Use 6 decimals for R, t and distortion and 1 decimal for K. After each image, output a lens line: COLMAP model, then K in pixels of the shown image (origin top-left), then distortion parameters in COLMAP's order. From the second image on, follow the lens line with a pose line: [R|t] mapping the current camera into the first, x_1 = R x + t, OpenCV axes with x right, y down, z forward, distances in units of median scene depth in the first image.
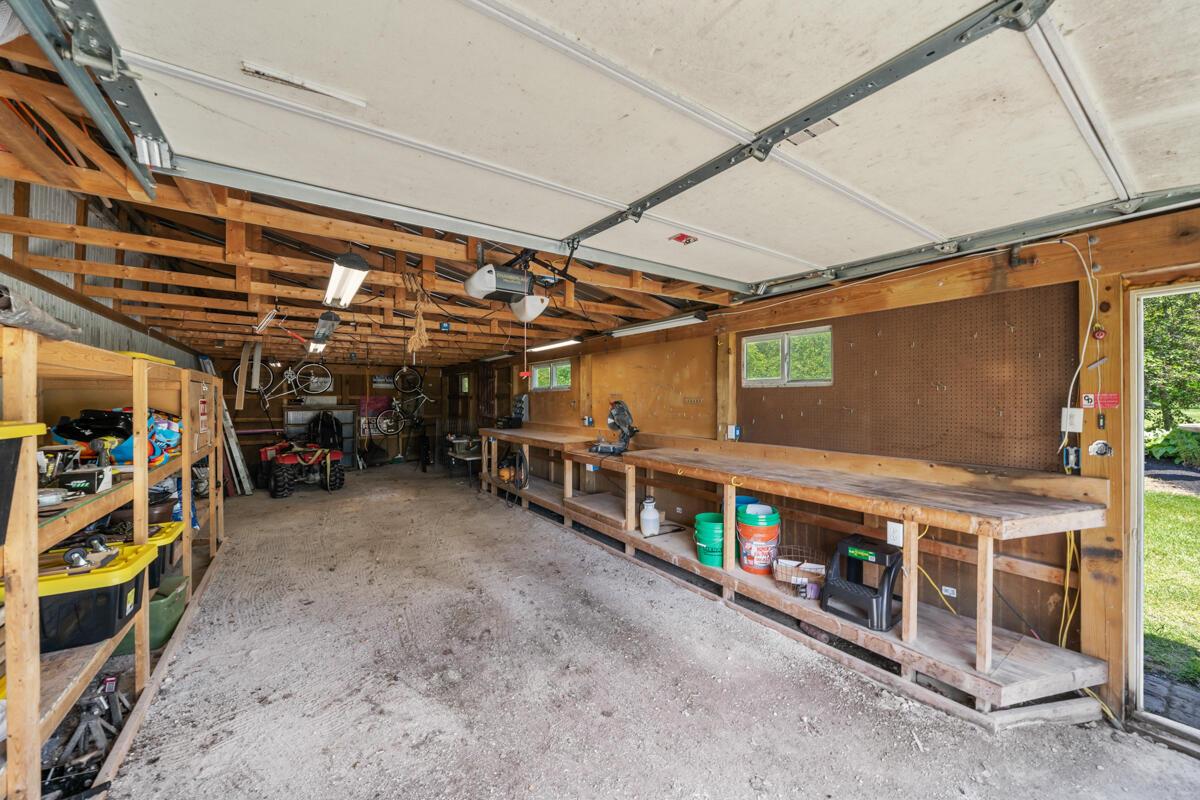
lens RADIAL K [[444.0, 0, 602.4], [0, 444.0, 390.3], [0, 0, 1]] dist [-0.000975, -0.000072]
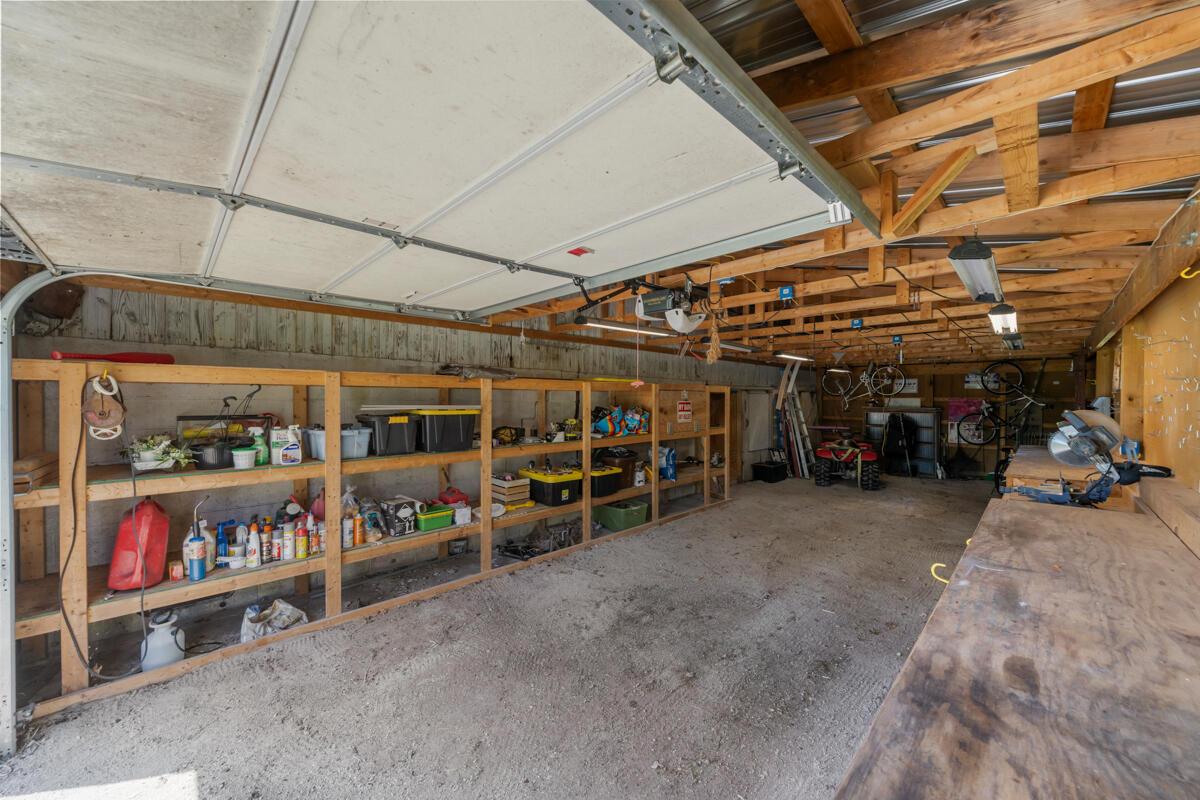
lens RADIAL K [[444.0, 0, 602.4], [0, 444.0, 390.3], [0, 0, 1]] dist [-0.000975, -0.000072]
pose [[0.168726, -0.016810, -0.985520, 0.586061], [0.015967, 0.999770, -0.014319, -0.001818], [0.985534, -0.013320, 0.168956, 0.425753]]
